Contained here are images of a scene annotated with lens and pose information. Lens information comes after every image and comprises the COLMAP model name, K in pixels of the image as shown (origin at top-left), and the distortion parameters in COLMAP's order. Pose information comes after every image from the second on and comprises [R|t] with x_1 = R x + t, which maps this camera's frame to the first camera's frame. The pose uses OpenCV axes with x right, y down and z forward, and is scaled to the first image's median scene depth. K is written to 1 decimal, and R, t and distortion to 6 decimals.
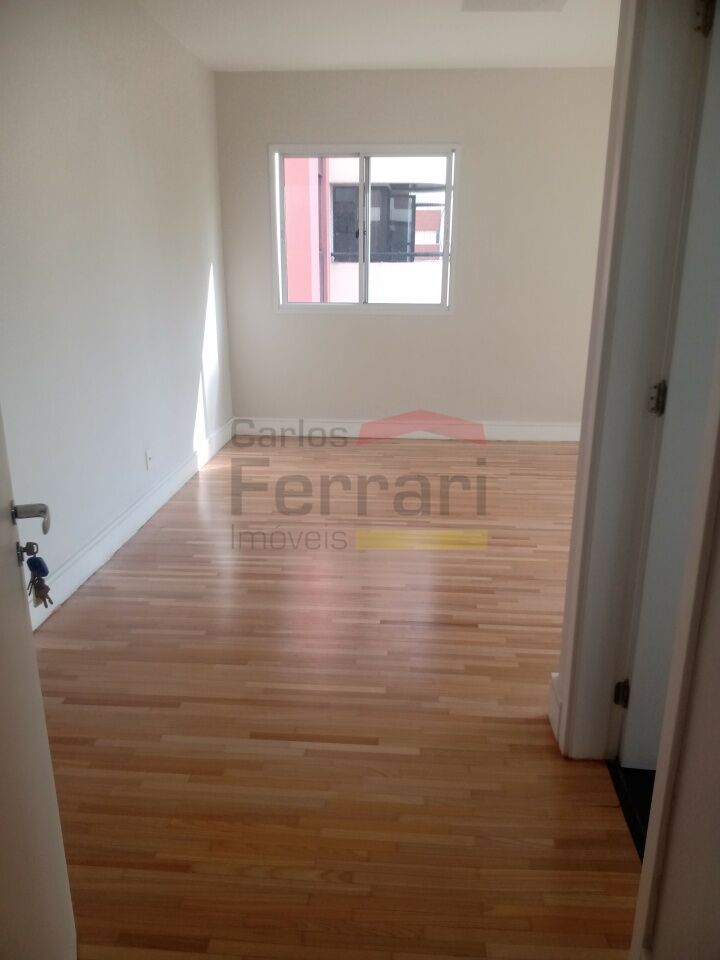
lens RADIAL K [[750.8, 0, 360.0], [0, 750.8, 480.0], [0, 0, 1]] dist [0.090984, -0.164025]
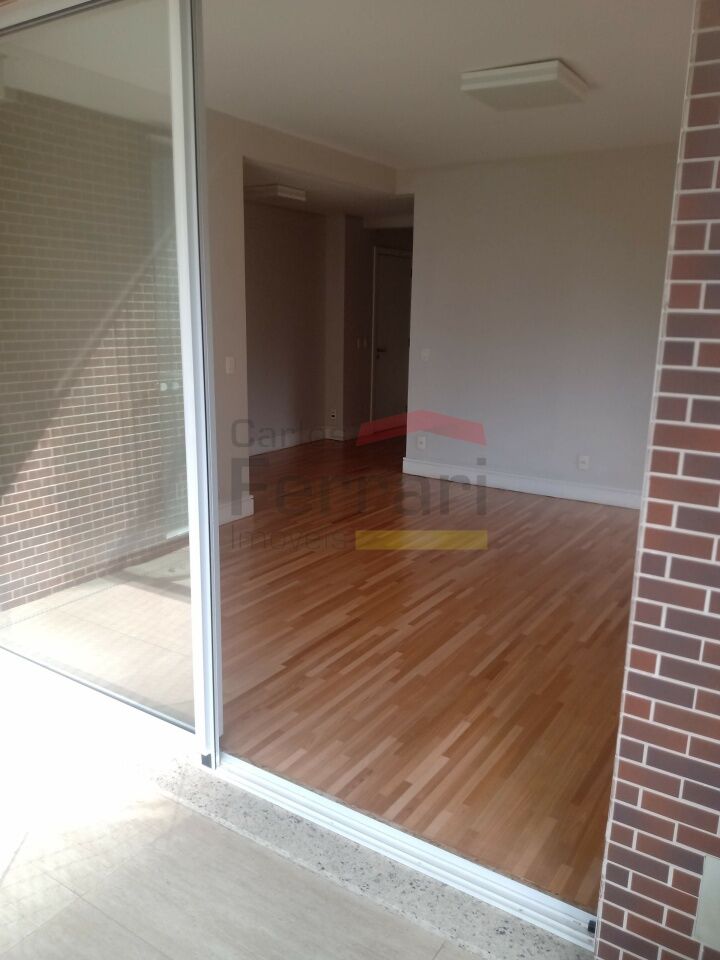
lens RADIAL K [[750.8, 0, 360.0], [0, 750.8, 480.0], [0, 0, 1]] dist [0.090984, -0.164025]
pose [[-0.488002, 0.184690, -0.853079, 0.919264], [-0.274504, 0.895291, 0.350858, -0.305713], [0.828554, 0.405394, -0.386205, 0.969273]]
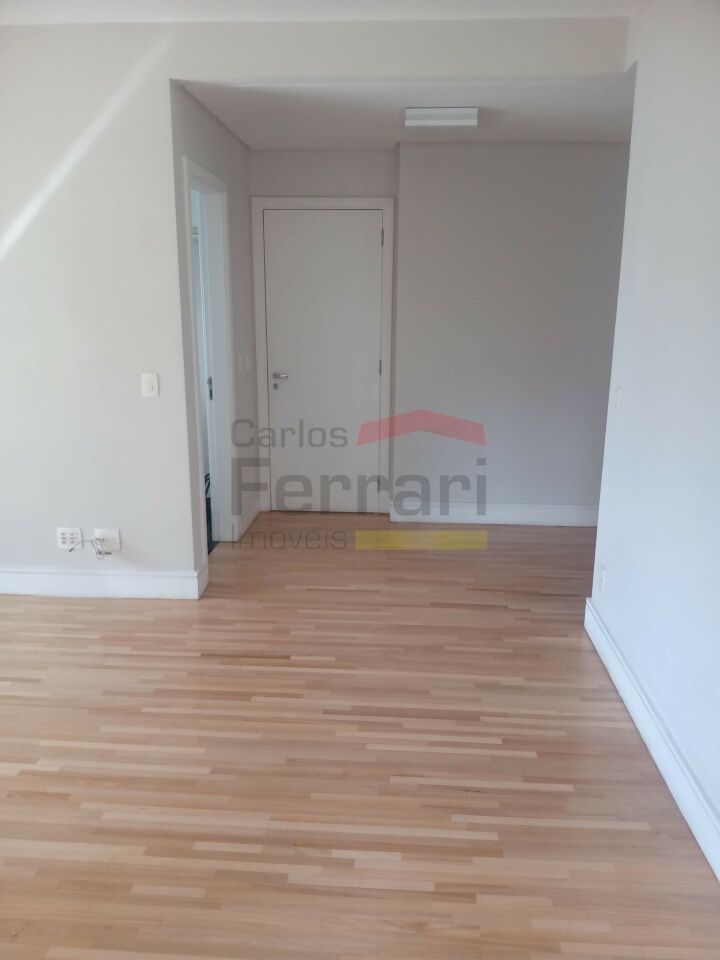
lens RADIAL K [[752.9, 0, 358.2], [0, 752.9, 475.9], [0, 0, 1]] dist [0.072739, -0.155036]
pose [[-0.999875, -0.011631, -0.010756, -0.031882], [-0.015490, 0.860129, 0.509842, -0.334666], [0.003321, 0.509944, -0.860201, 1.031826]]
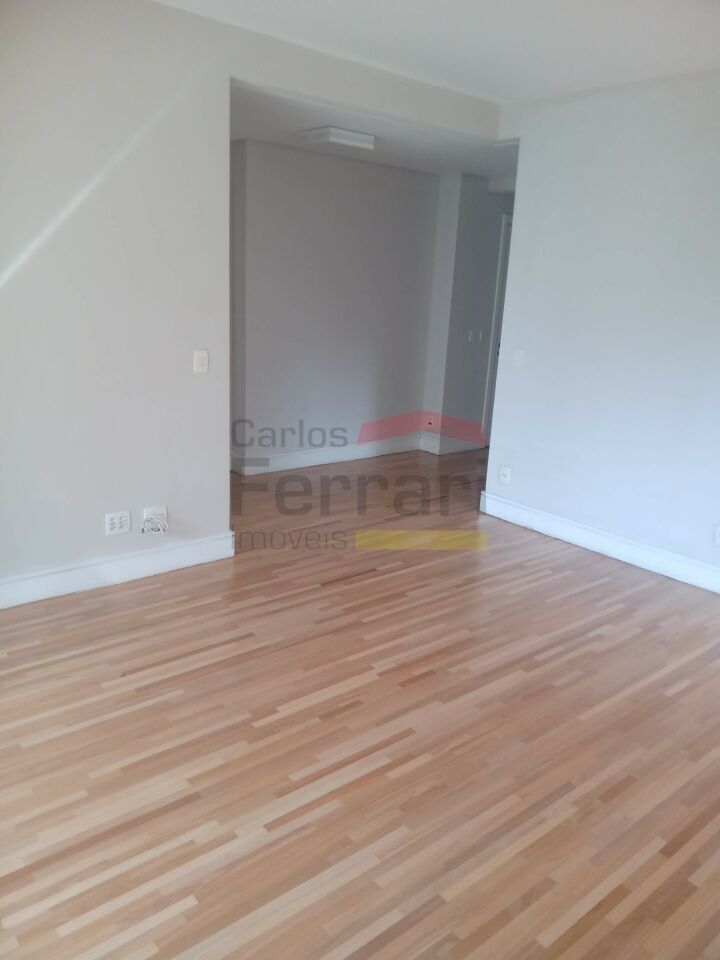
lens RADIAL K [[752.9, 0, 358.2], [0, 752.9, 475.9], [0, 0, 1]] dist [0.072739, -0.155036]
pose [[-0.716671, 0.137873, -0.683647, 0.553140], [-0.255457, 0.860238, 0.441284, -0.317355], [0.648941, 0.490898, -0.581287, 0.973203]]
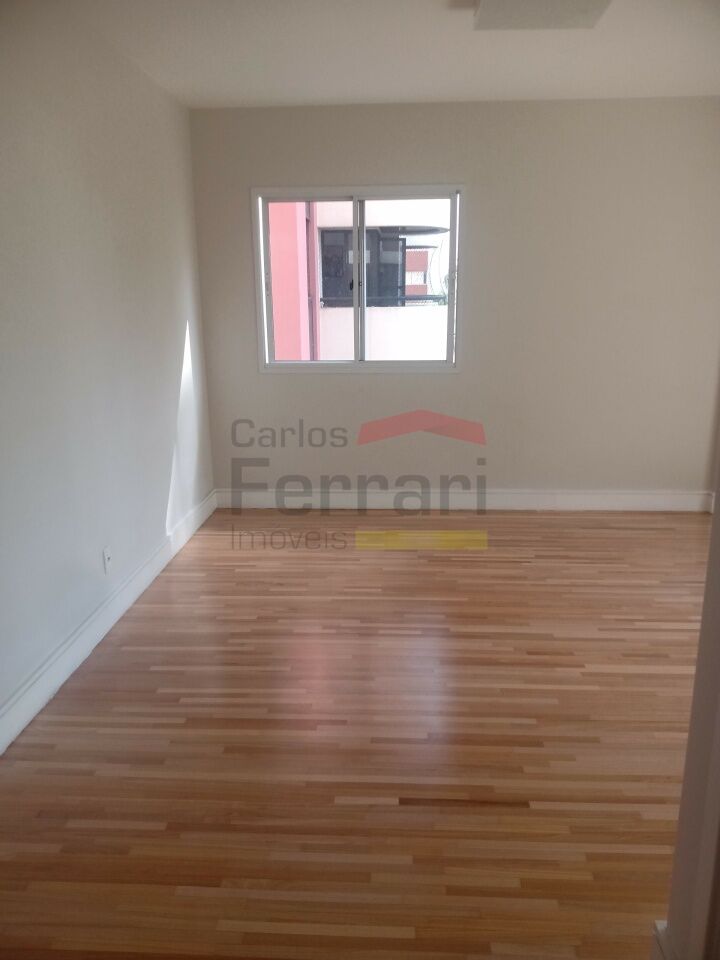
lens RADIAL K [[752.9, 0, 358.2], [0, 752.9, 475.9], [0, 0, 1]] dist [0.072739, -0.155036]
pose [[0.999787, -0.018083, 0.009905, -0.009048], [0.018588, 0.998390, -0.053585, -0.055228], [-0.008920, 0.053758, 0.998514, 0.129803]]
